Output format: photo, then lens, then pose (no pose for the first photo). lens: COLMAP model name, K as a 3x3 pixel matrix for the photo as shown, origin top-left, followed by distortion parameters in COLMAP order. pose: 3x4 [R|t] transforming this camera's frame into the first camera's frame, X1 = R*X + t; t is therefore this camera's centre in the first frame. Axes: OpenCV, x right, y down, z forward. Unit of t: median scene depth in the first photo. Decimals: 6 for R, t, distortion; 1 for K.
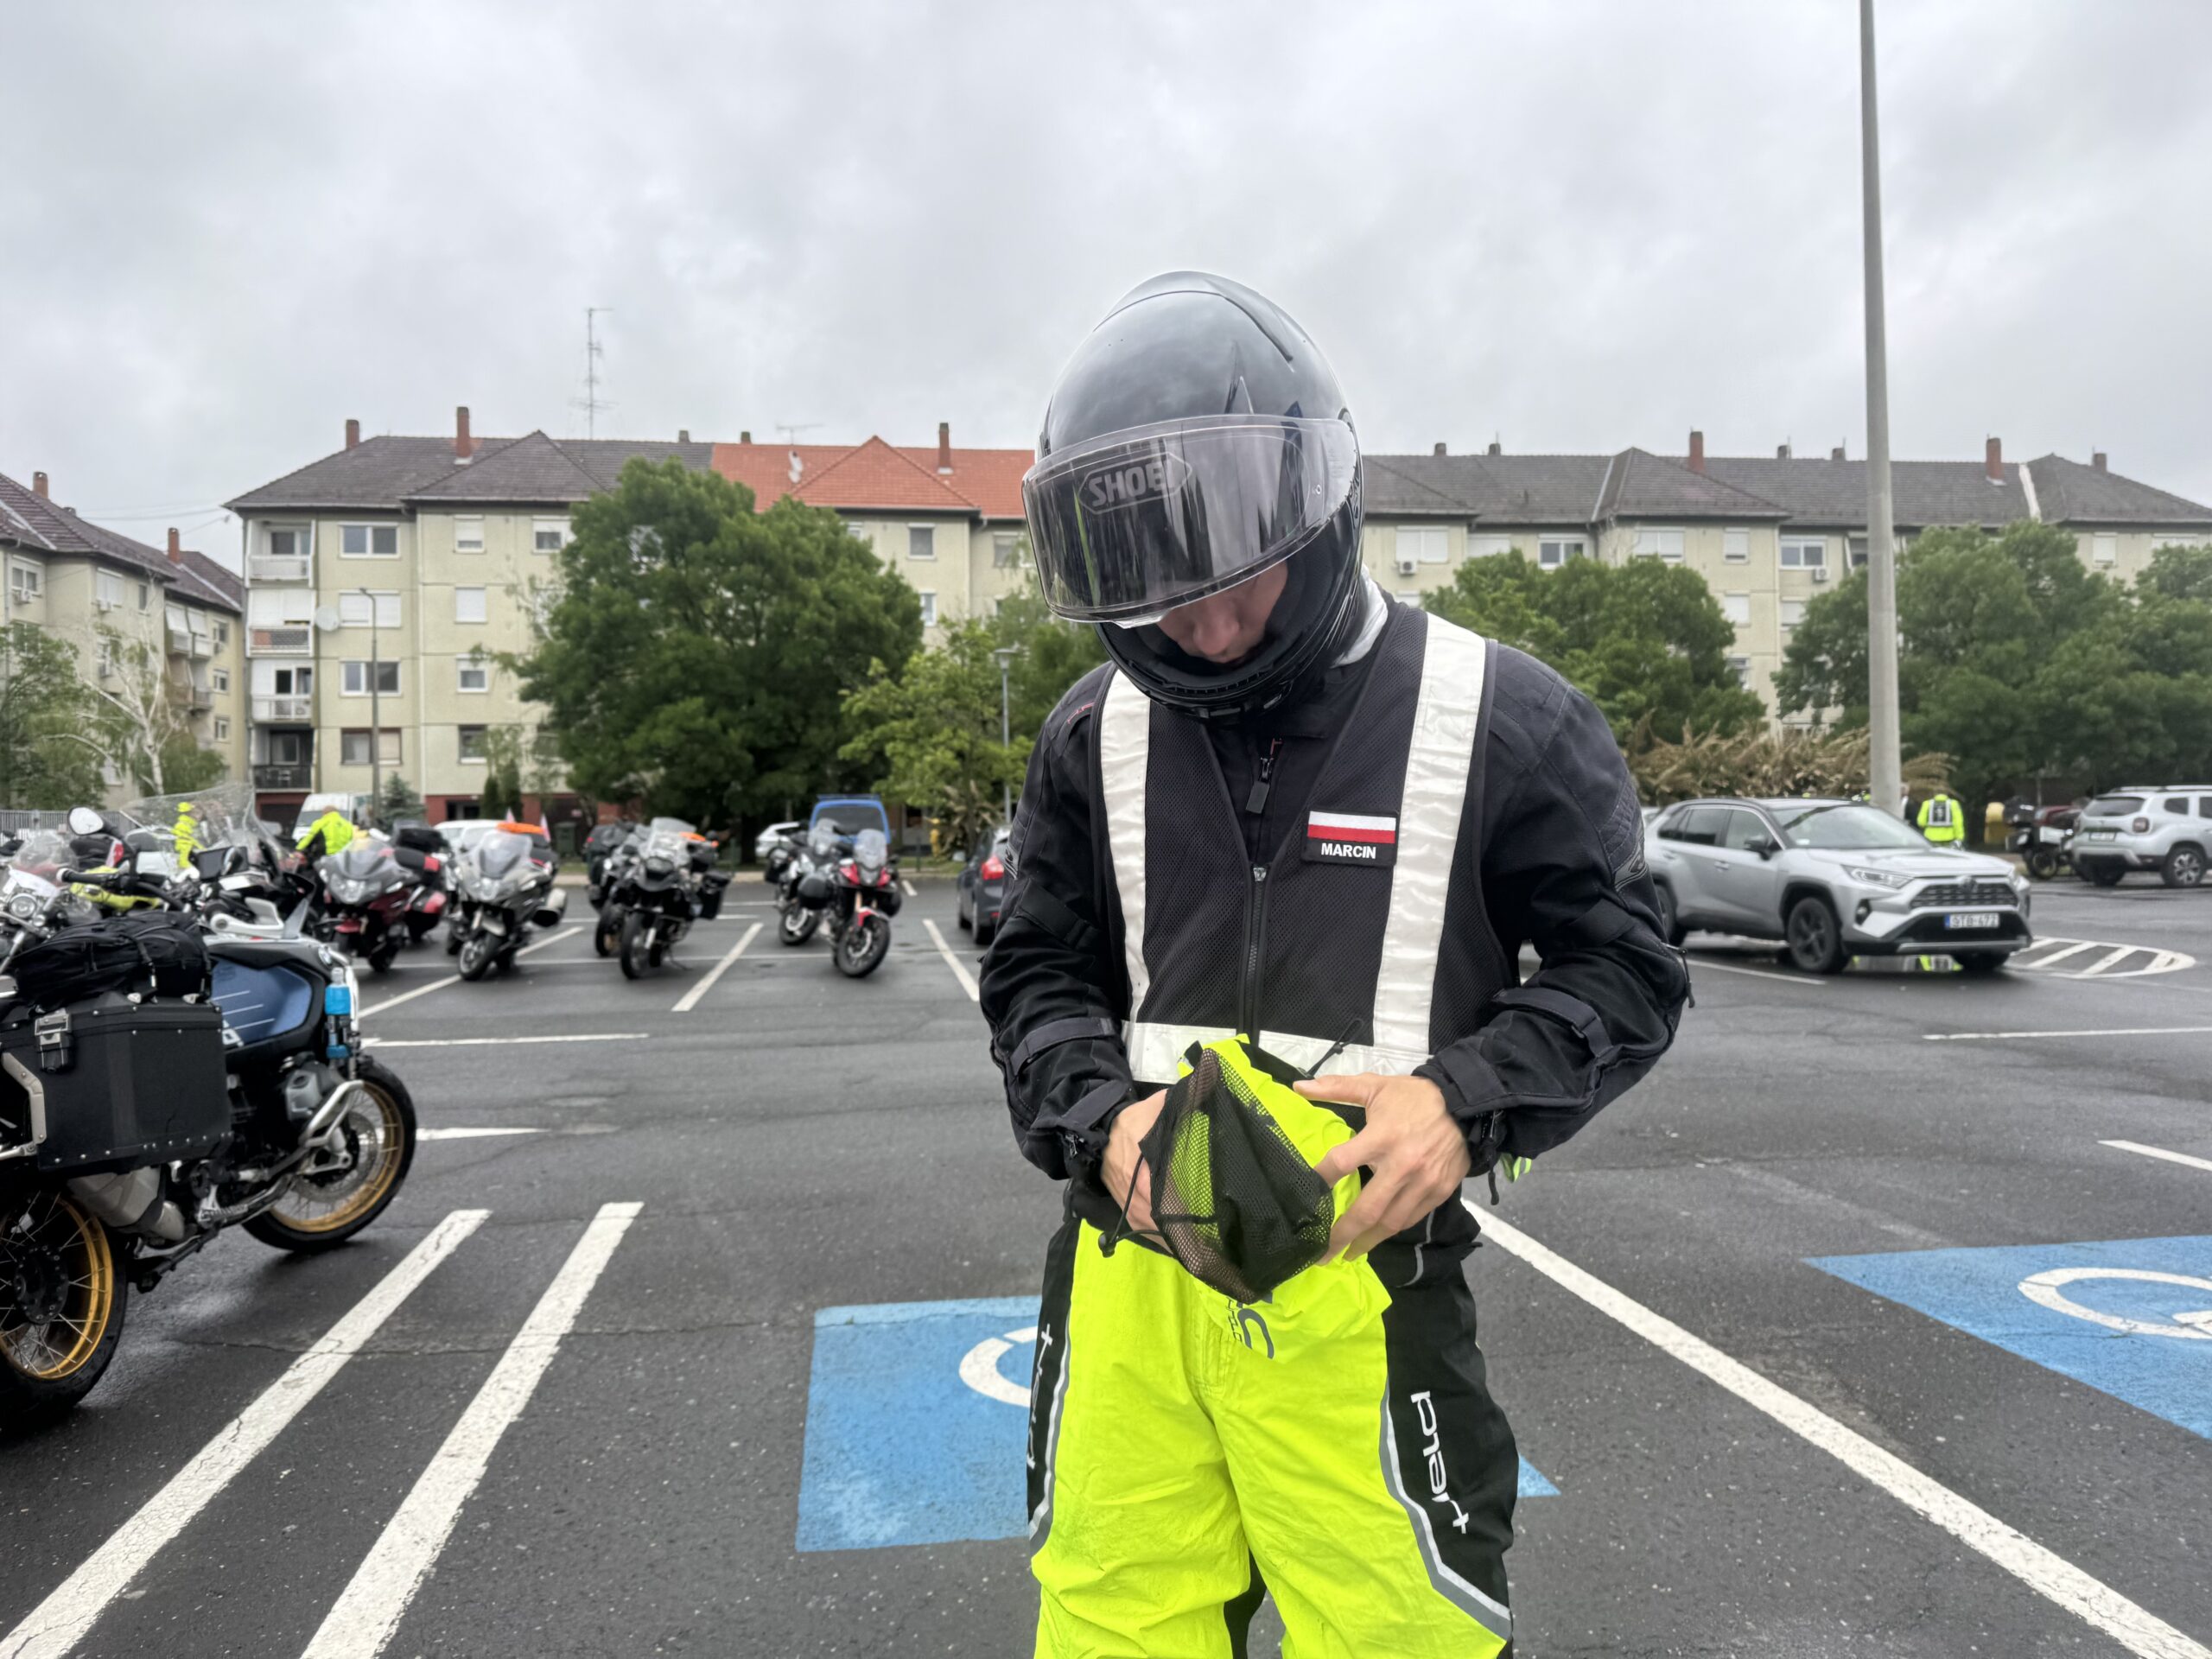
lens RADIAL K [[1751.1, 0, 1106.0], [0, 1751.1, 829.5], [0, 0, 1]] dist [0.013305, -0.001631]
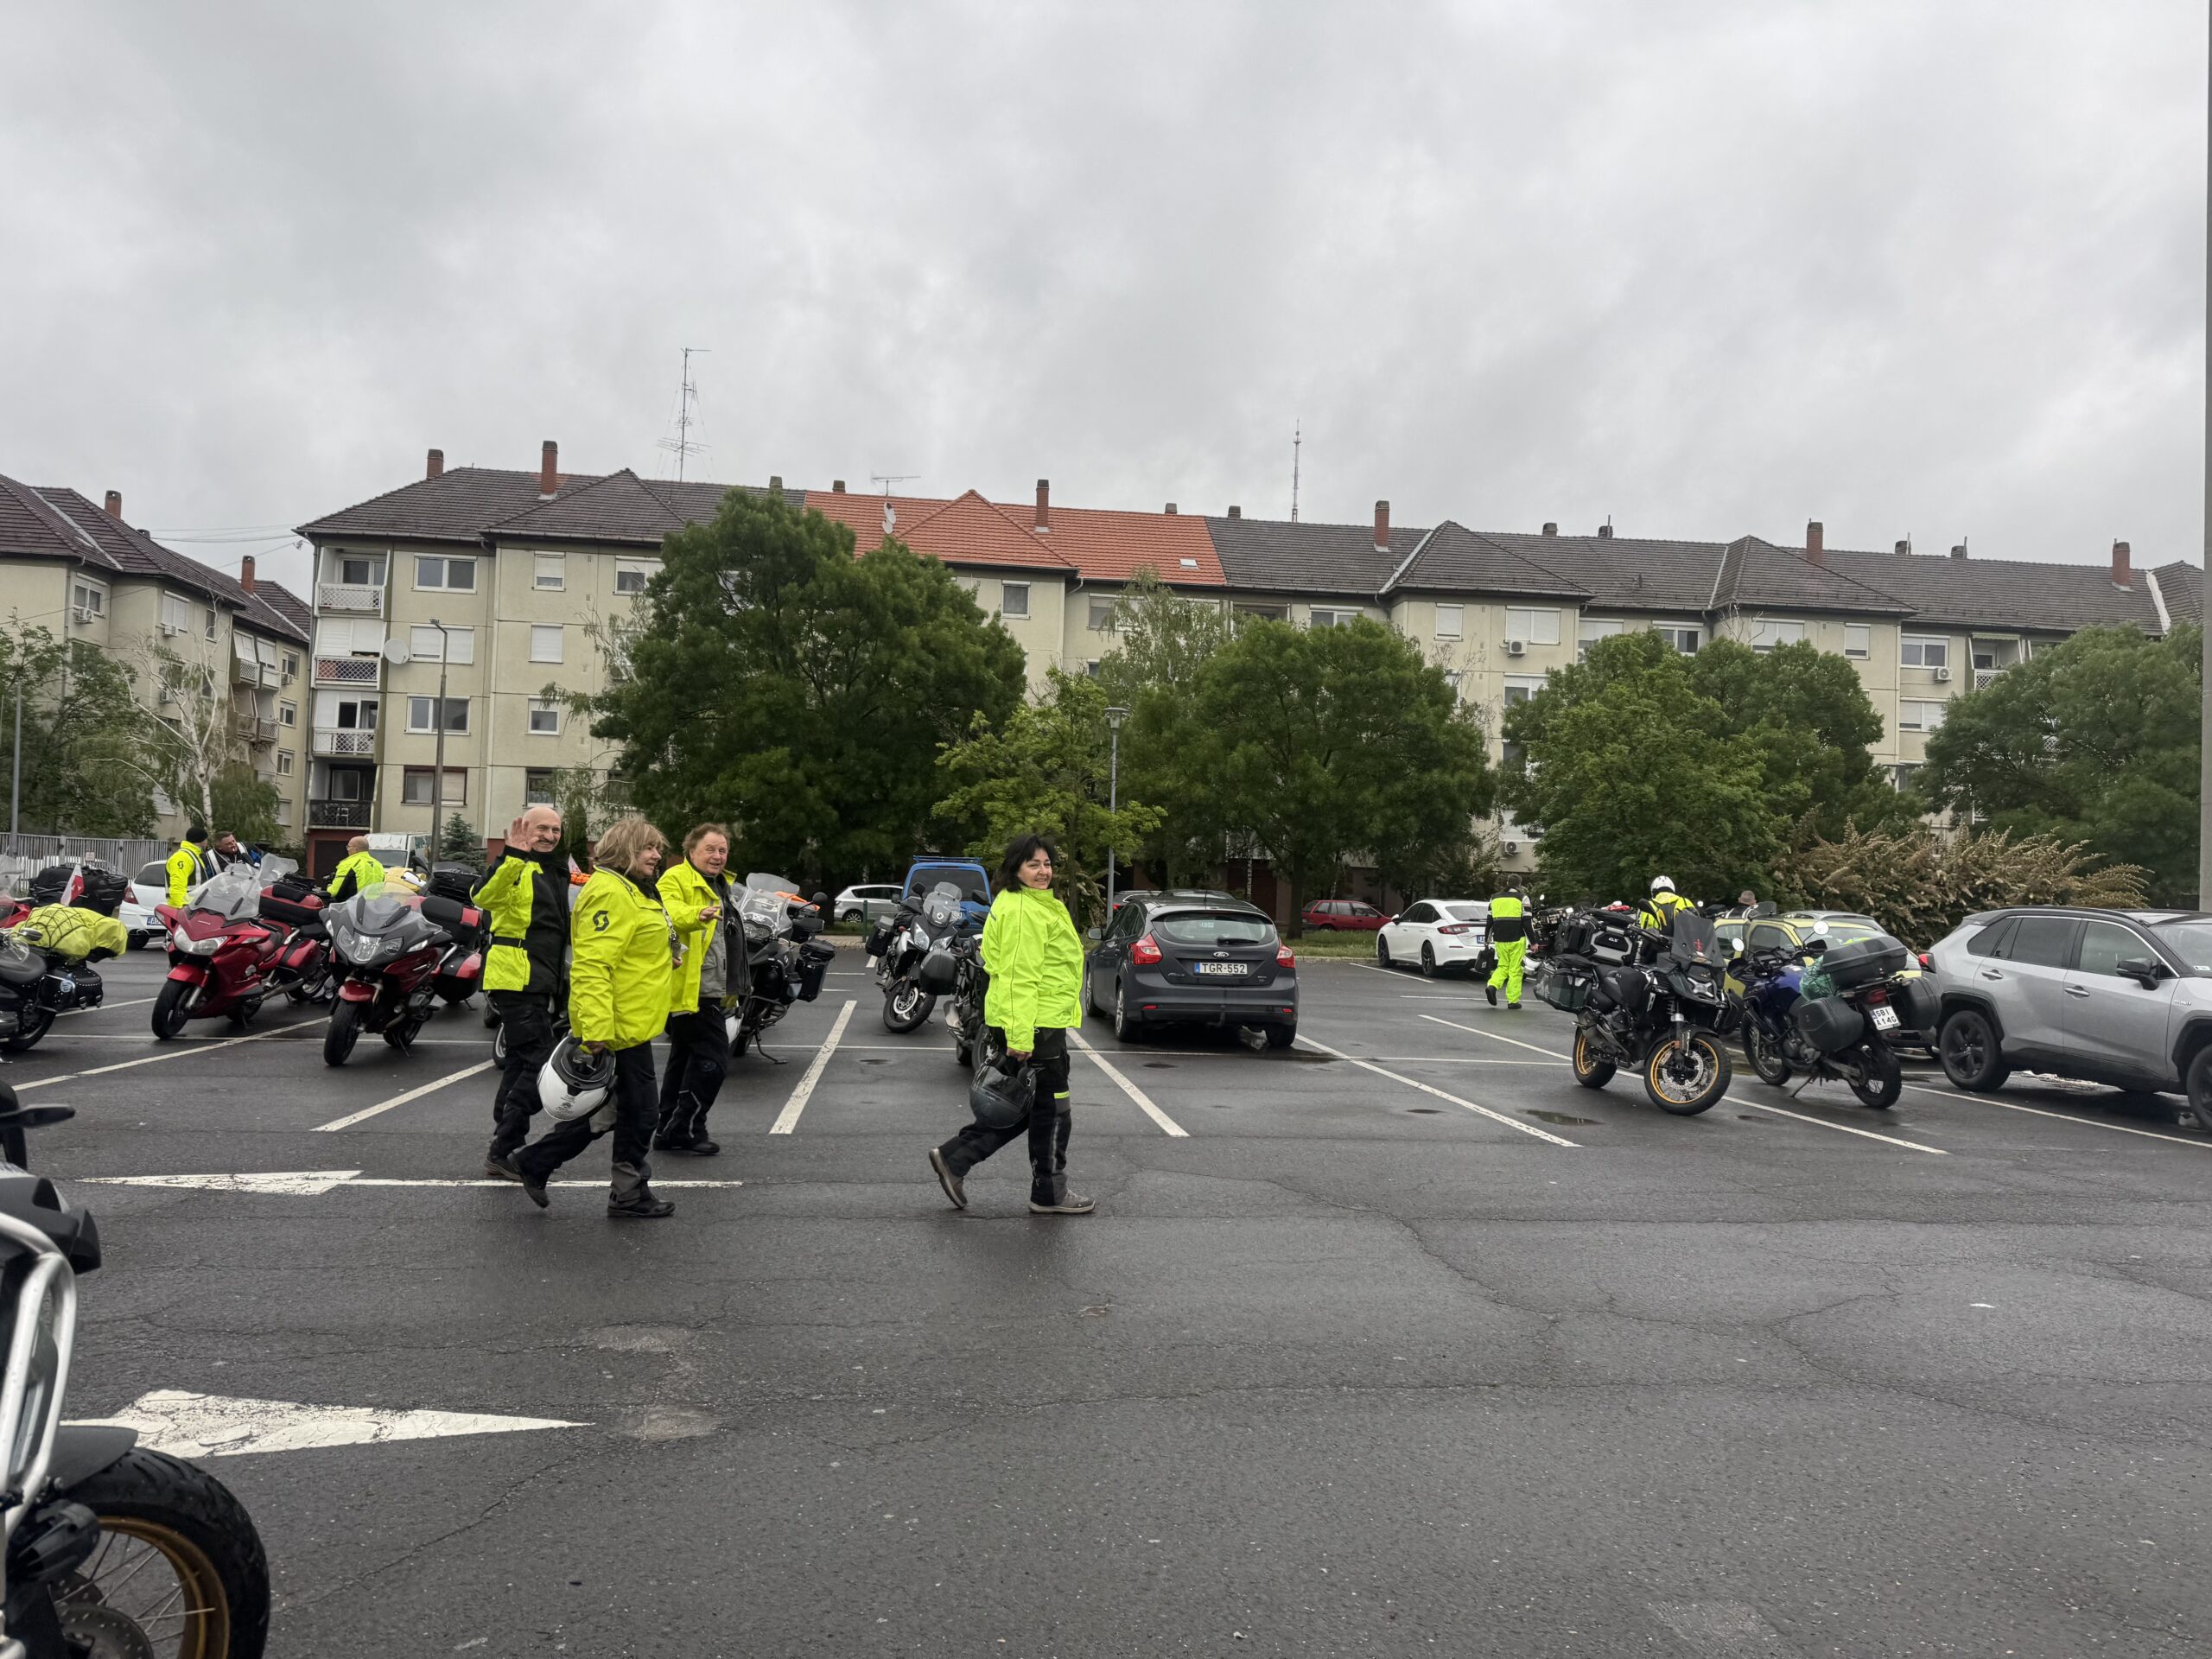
lens RADIAL K [[1603.0, 0, 1106.0], [0, 1603.0, 829.5], [0, 0, 1]] dist [0.058683, -0.064995]
pose [[0.998963, 0.043946, -0.011920, -0.040341], [-0.044438, 0.998007, -0.044793, -0.000307], [0.009927, 0.045276, 0.998925, 0.123000]]
